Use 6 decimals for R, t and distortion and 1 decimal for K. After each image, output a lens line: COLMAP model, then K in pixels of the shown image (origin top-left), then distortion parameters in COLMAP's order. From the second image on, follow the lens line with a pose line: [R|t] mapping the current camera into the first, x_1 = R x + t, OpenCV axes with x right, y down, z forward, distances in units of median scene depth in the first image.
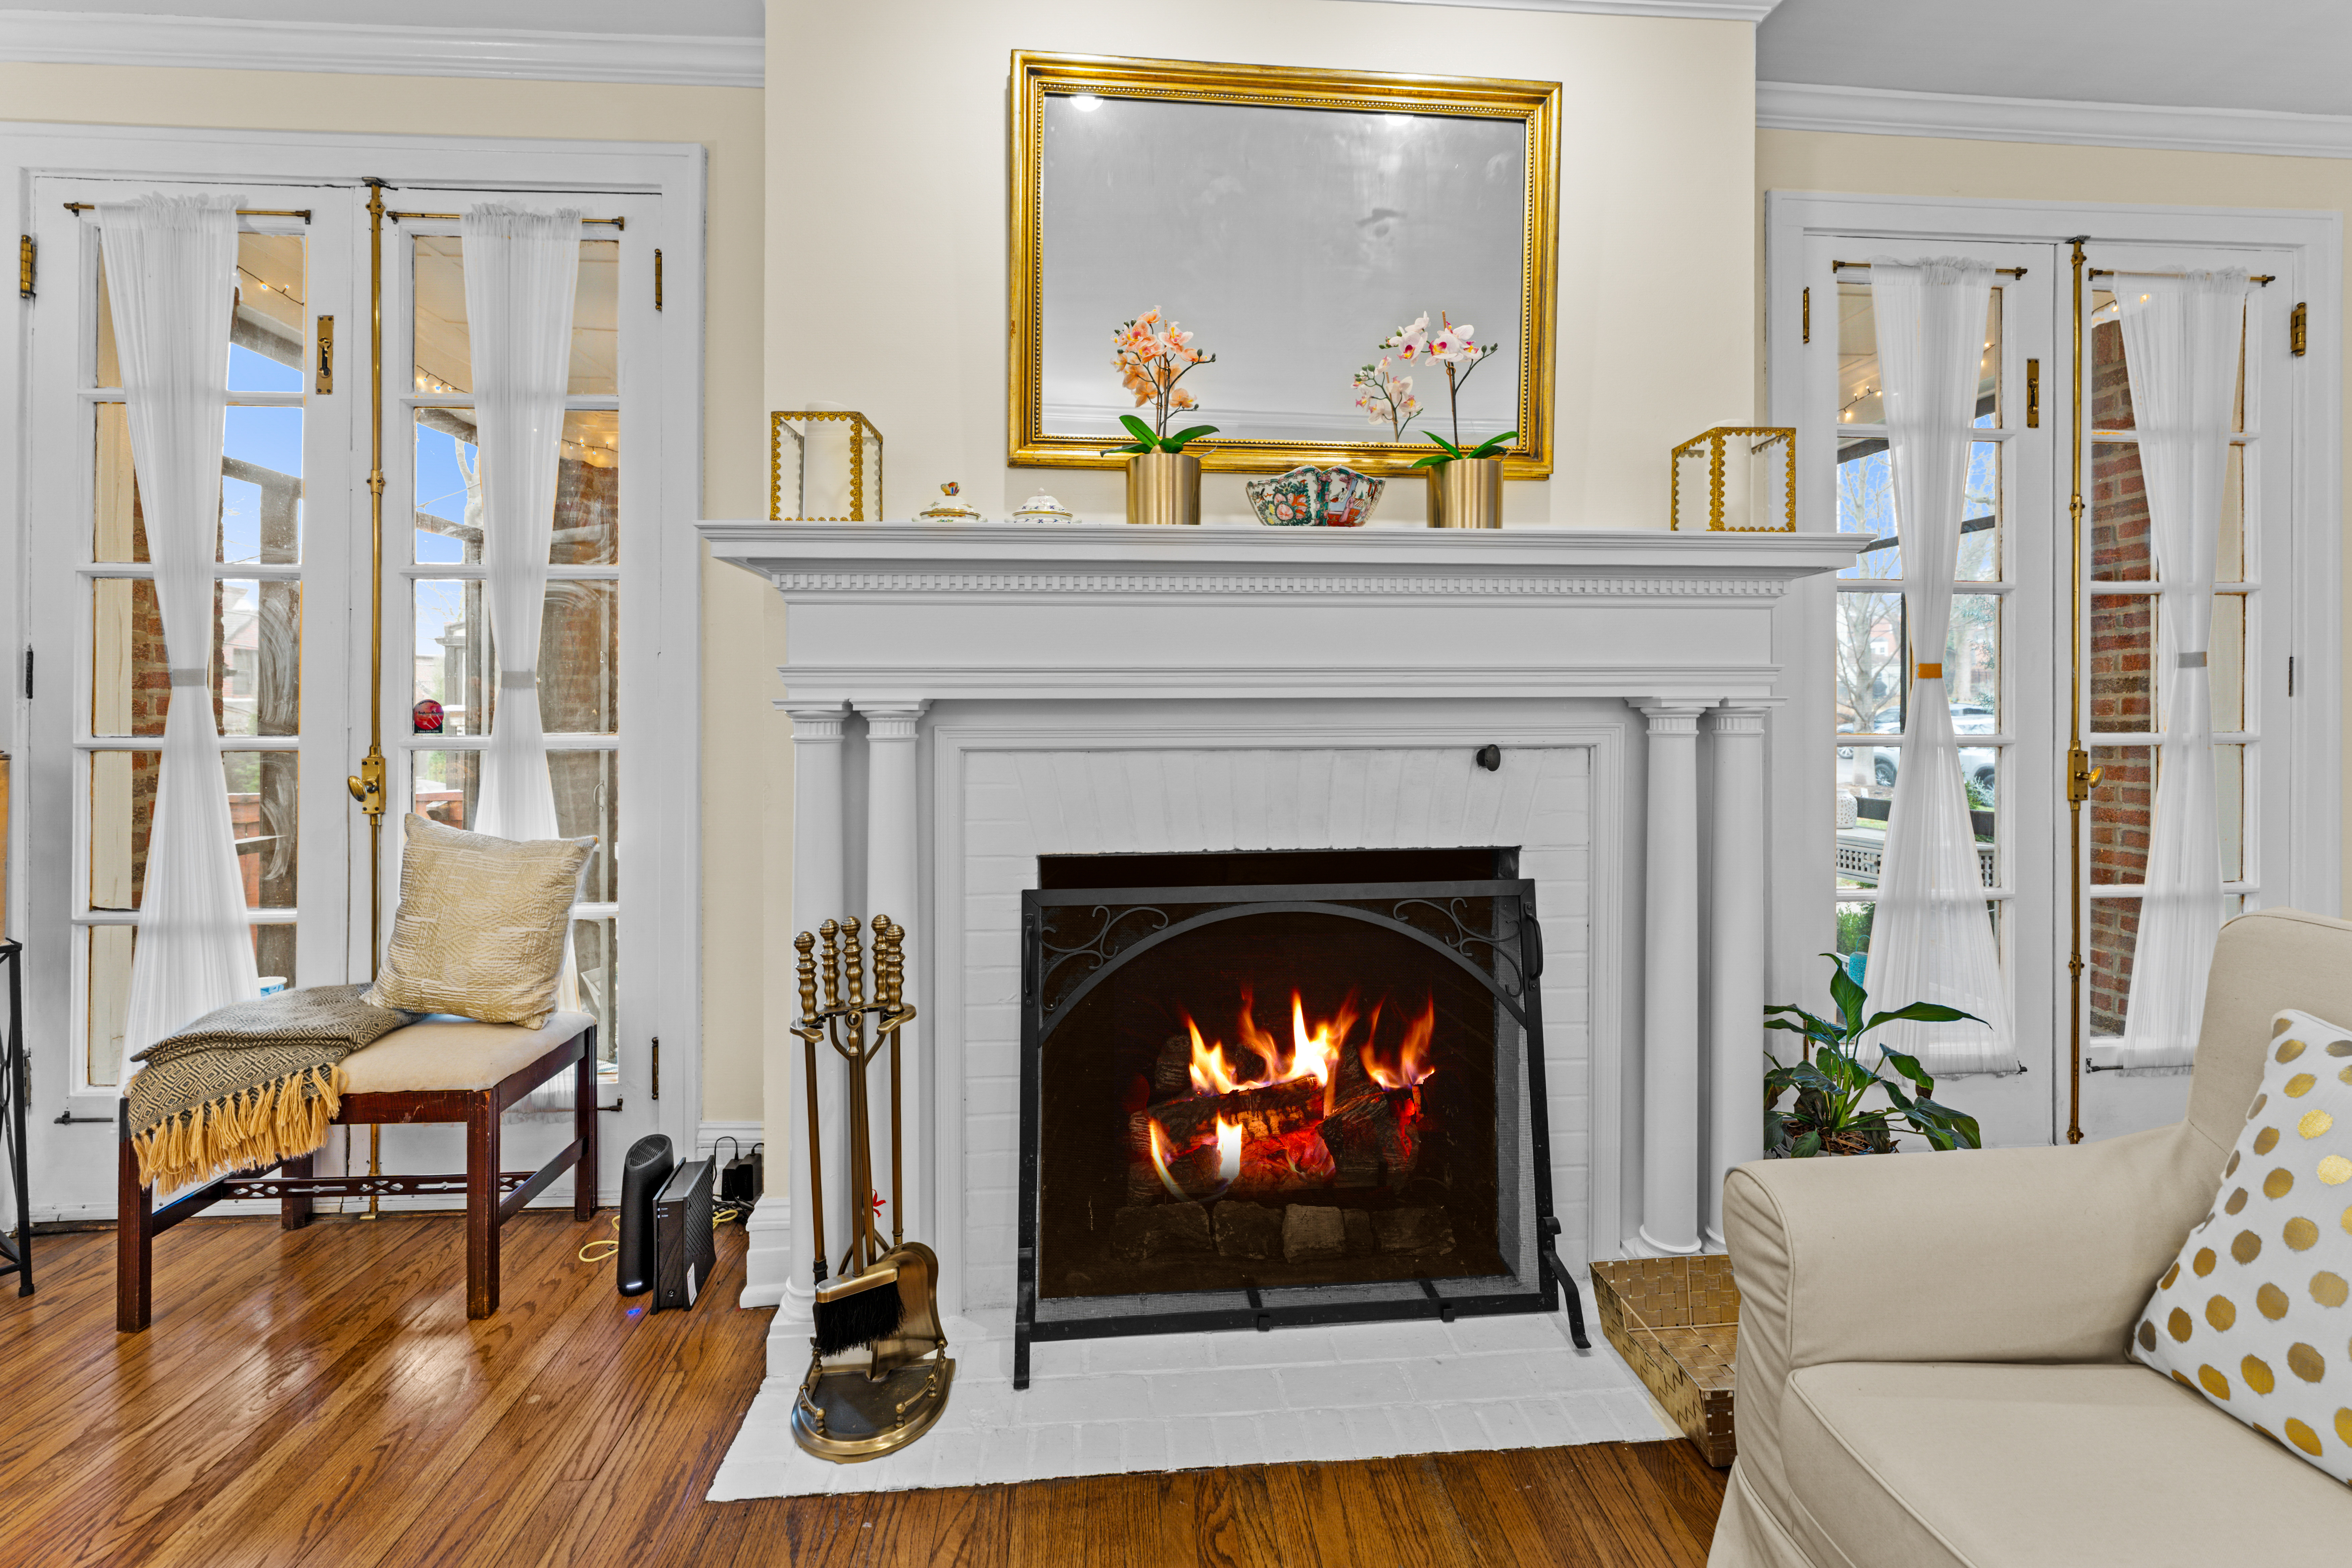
lens RADIAL K [[961.8, 0, 1179.6], [0, 961.8, 703.7], [0, 0, 1]] dist [-0.000787, -0.000164]
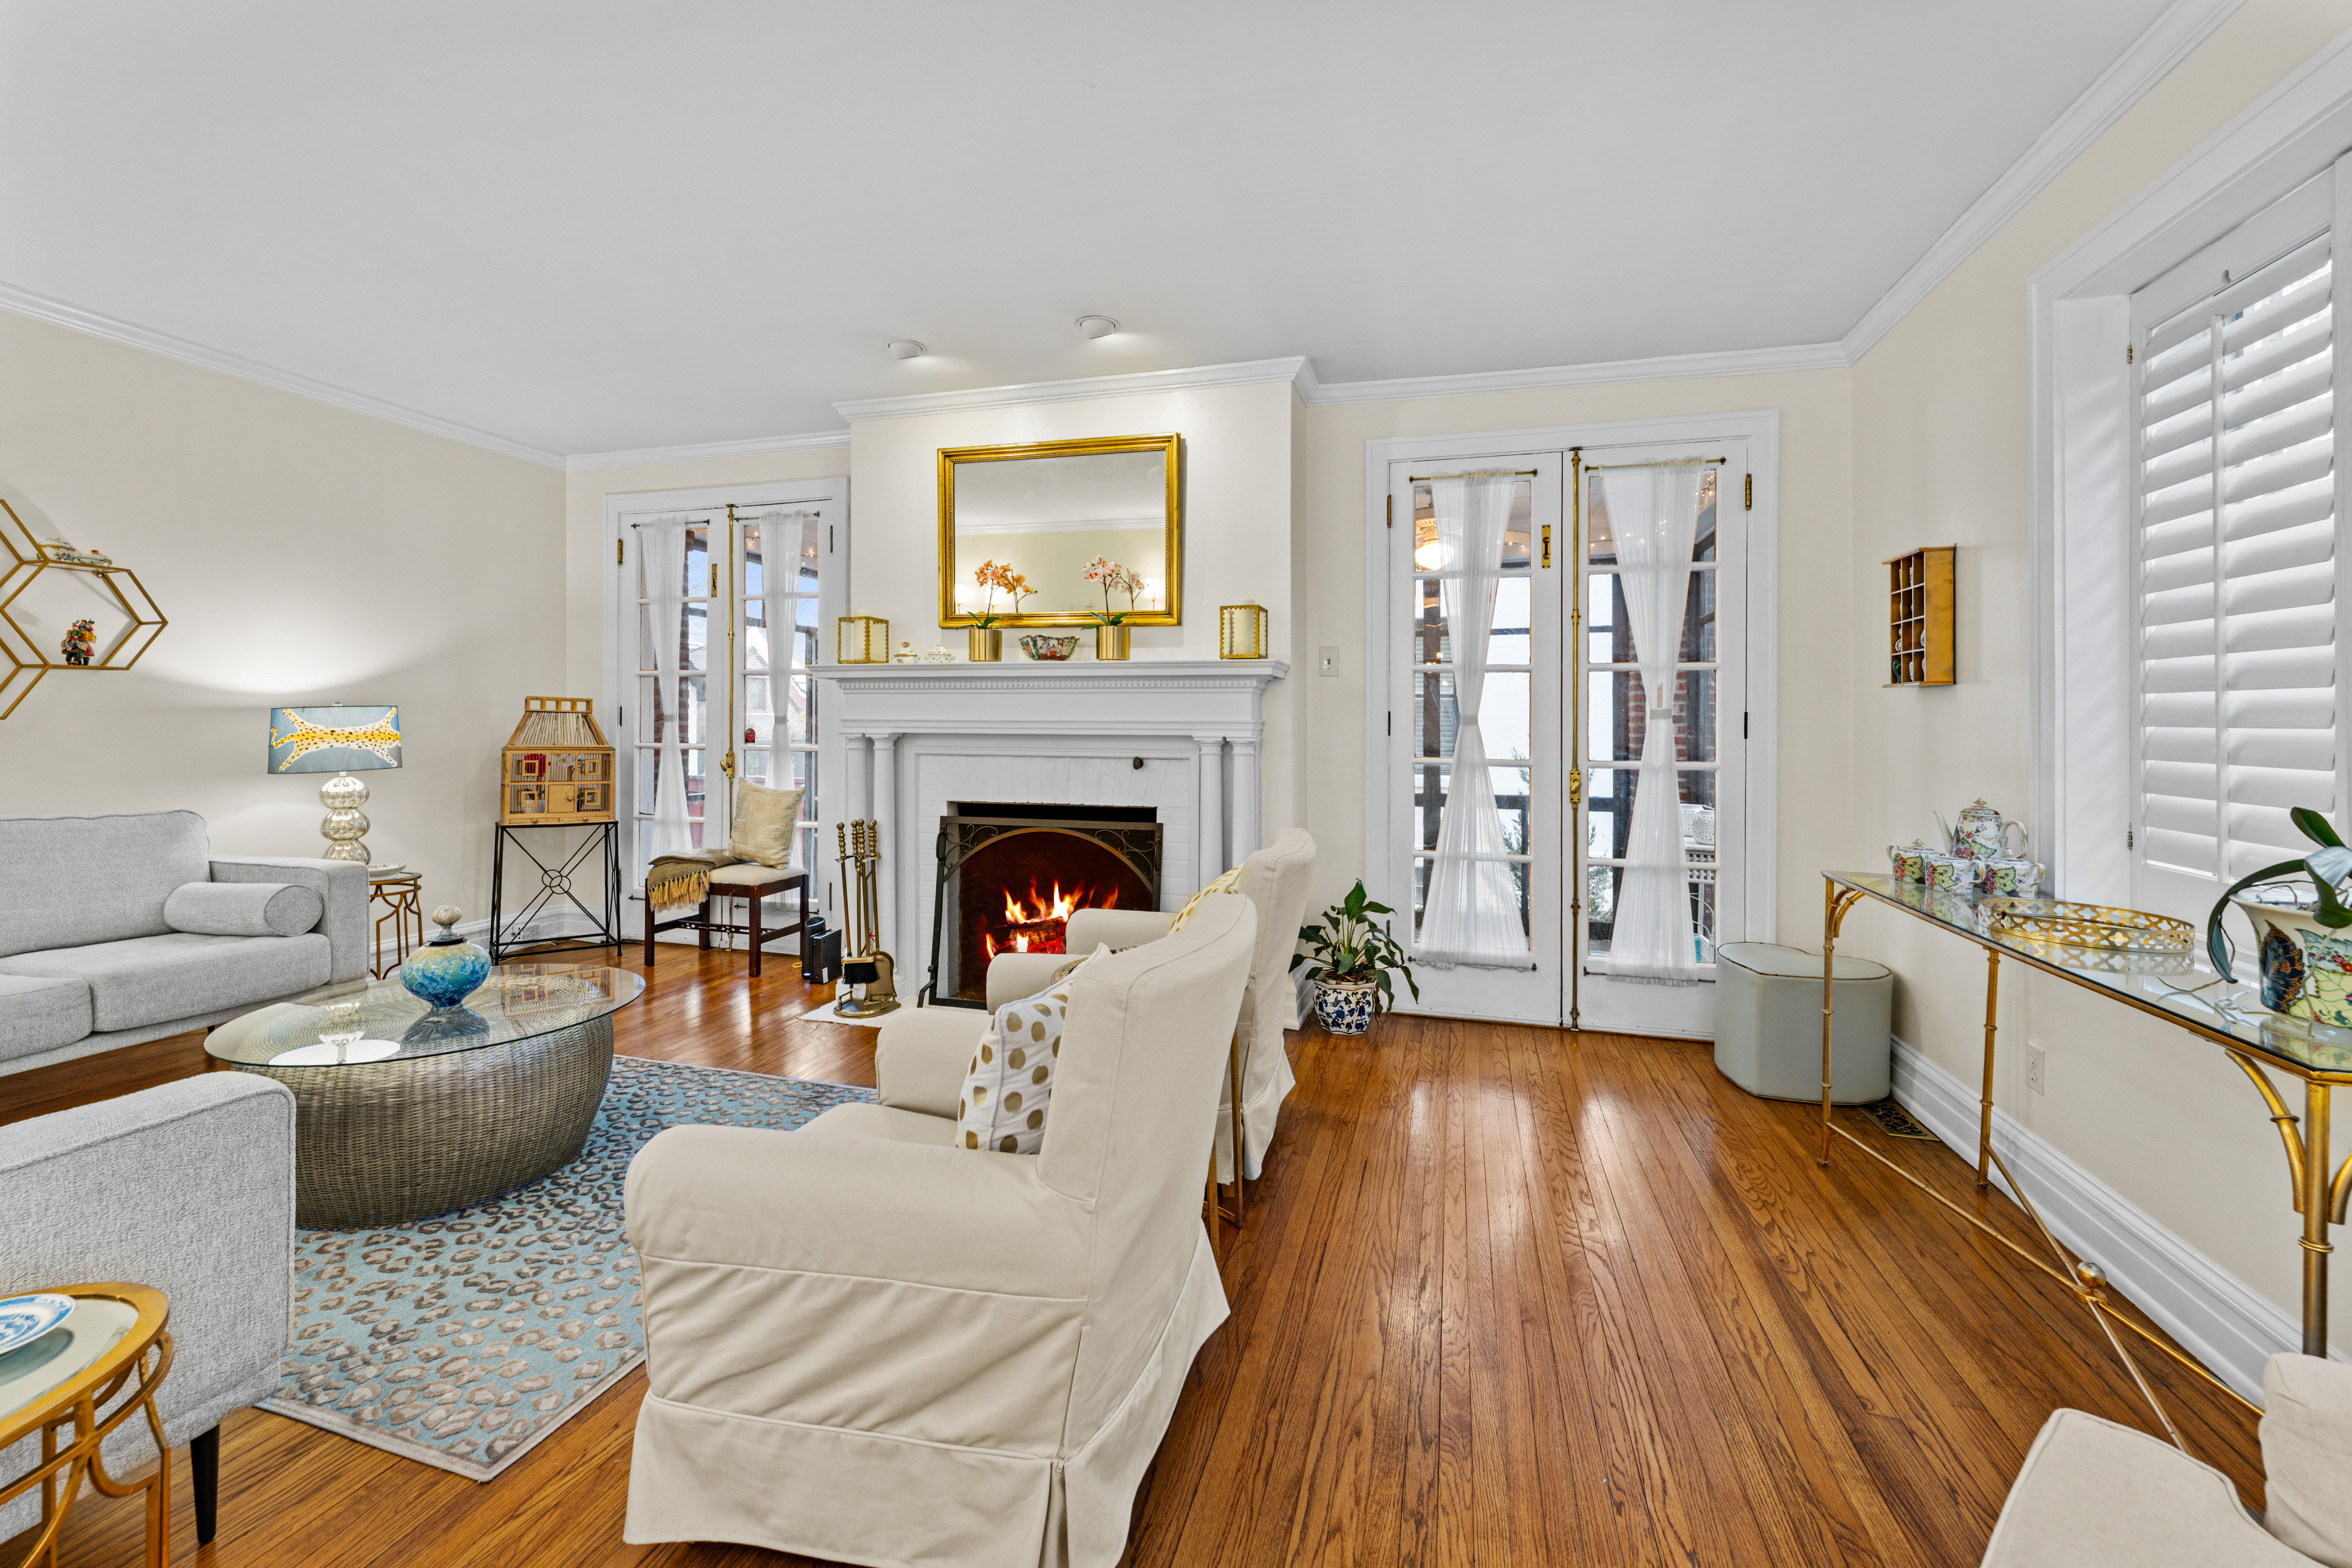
lens RADIAL K [[960.7, 0, 1176.1], [0, 960.7, 734.5], [0, 0, 1]] dist [-0.001978, -0.000771]
pose [[0.938468, 0.013048, -0.345120, 1.068576], [-0.008408, 0.999853, 0.014939, -0.035849], [0.345264, -0.011118, 0.938440, -0.884855]]
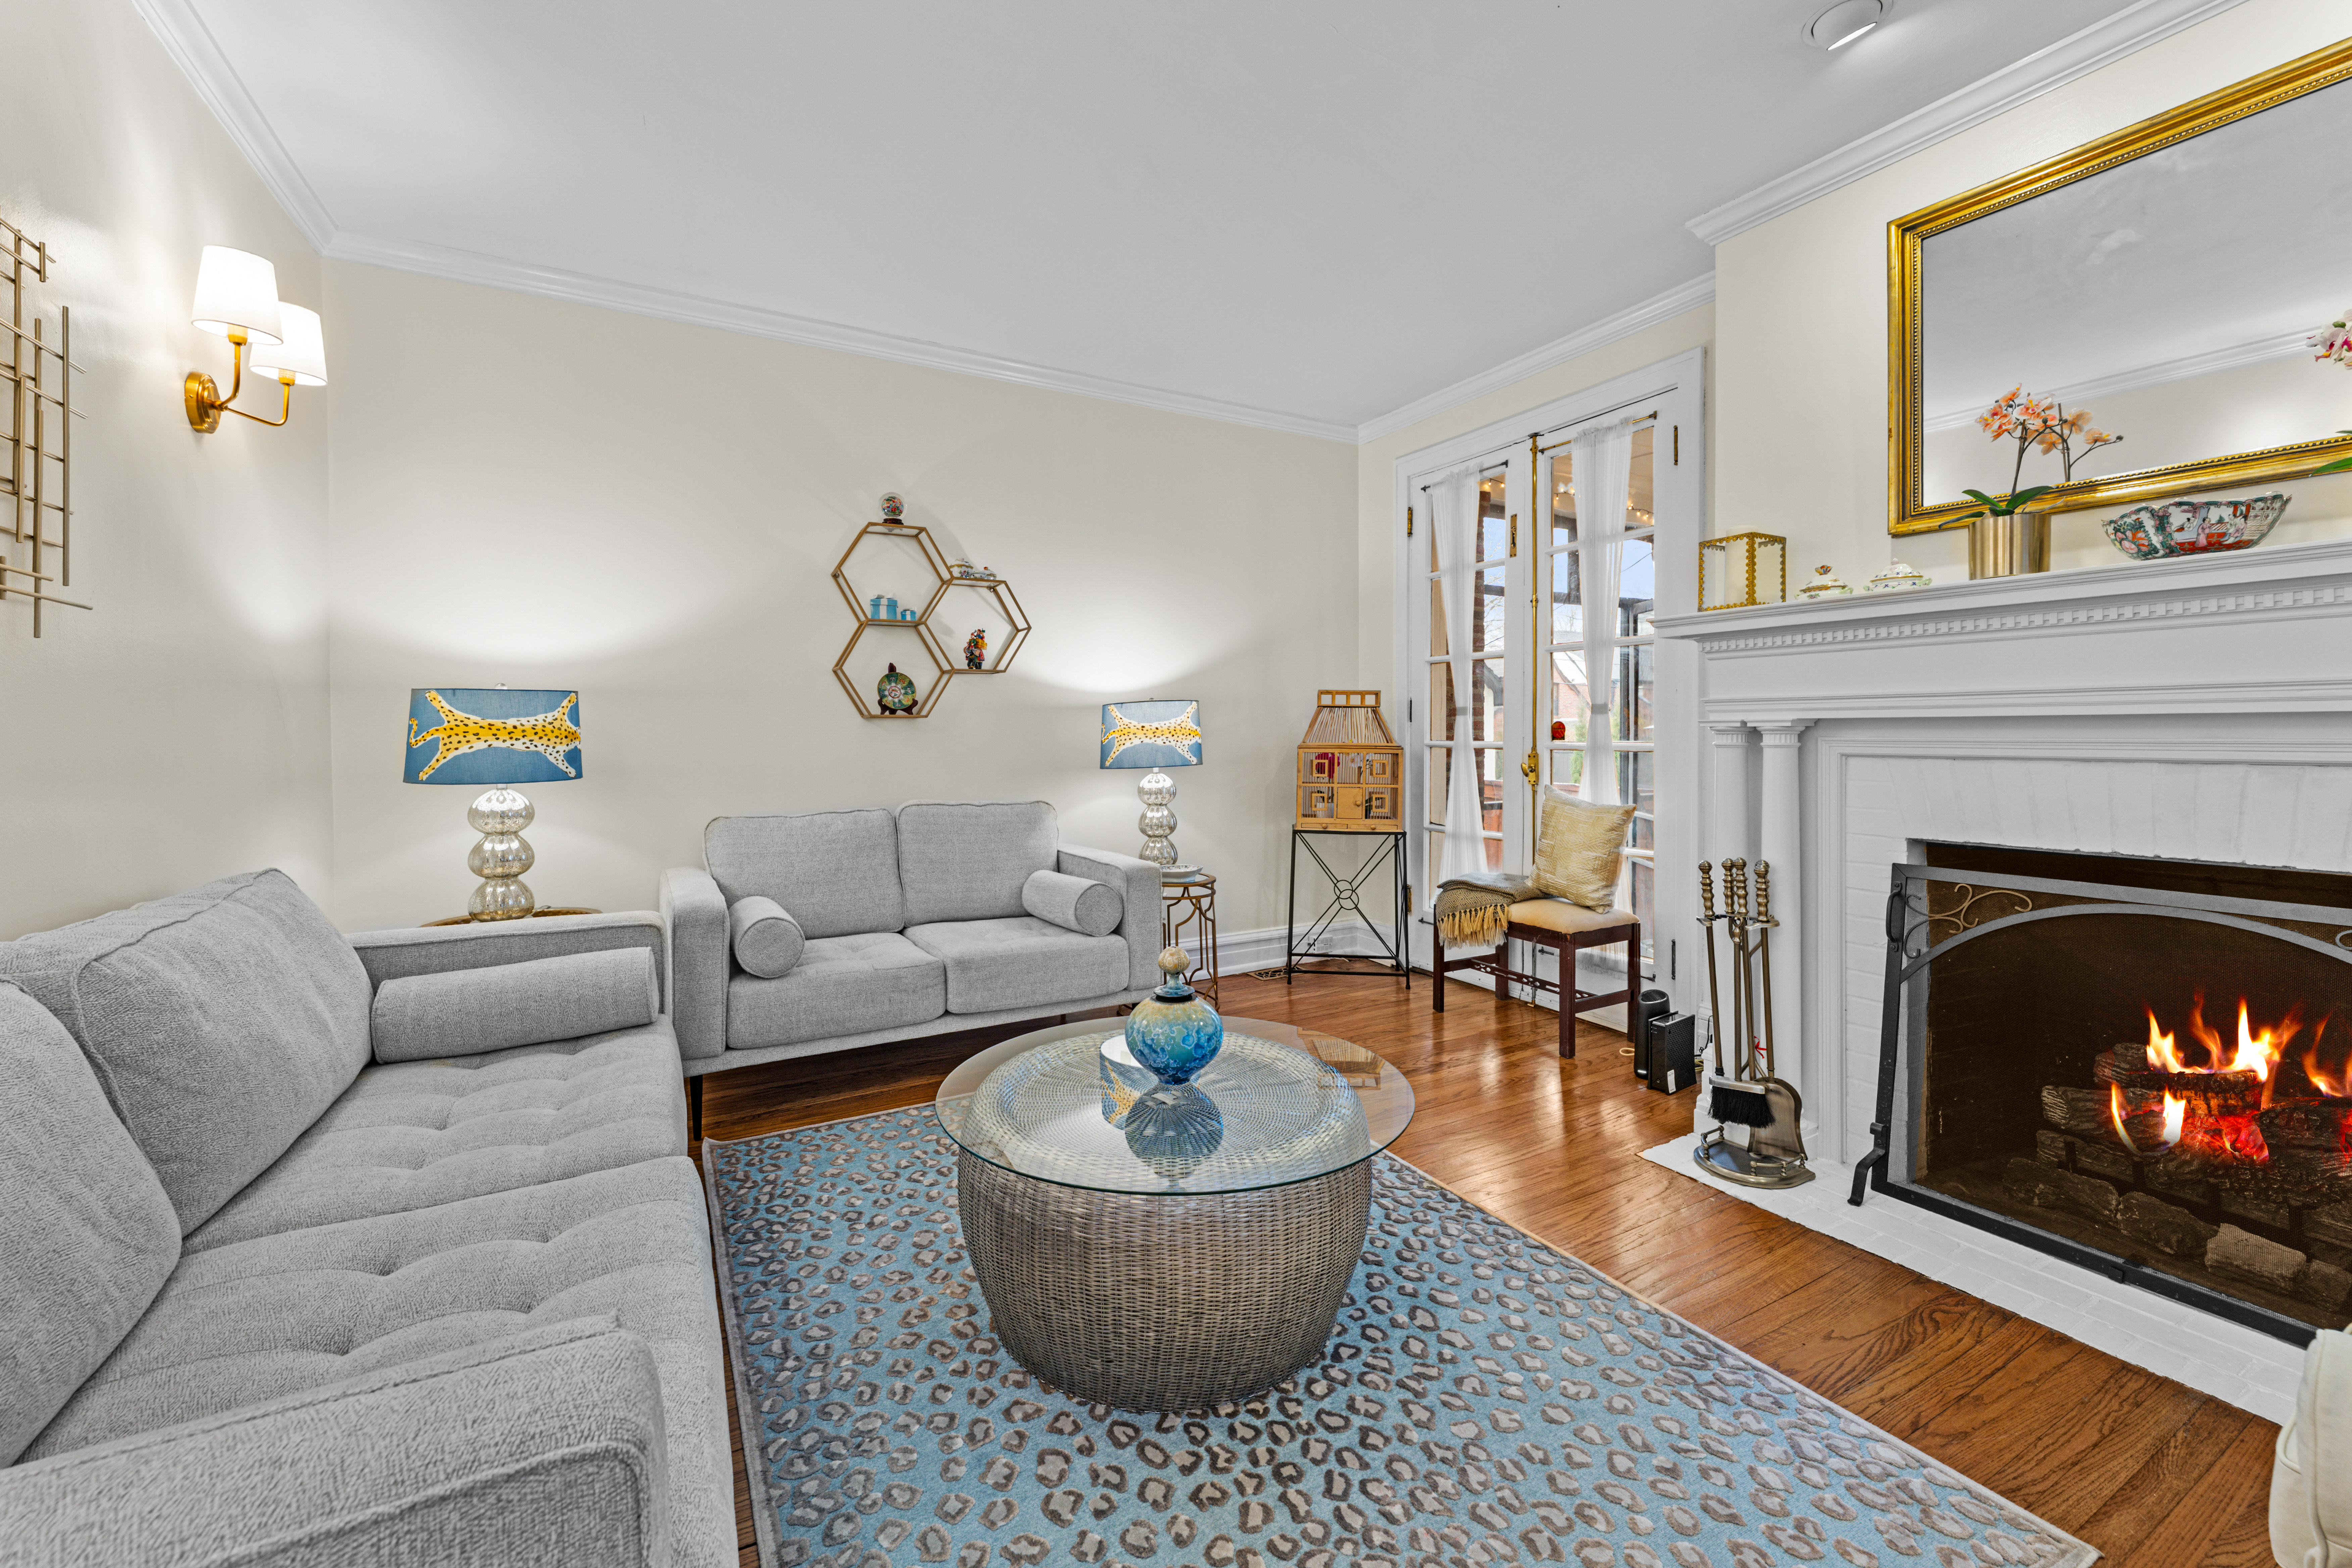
lens RADIAL K [[951.9, 0, 1178.7], [0, 951.9, 746.5], [0, 0, 1]] dist [-0.000625, -0.000133]
pose [[0.420852, 0.015950, -0.906989, 0.558785], [0.006854, 0.999761, 0.020762, 0.000885], [0.907103, -0.014955, 0.420642, -0.398477]]
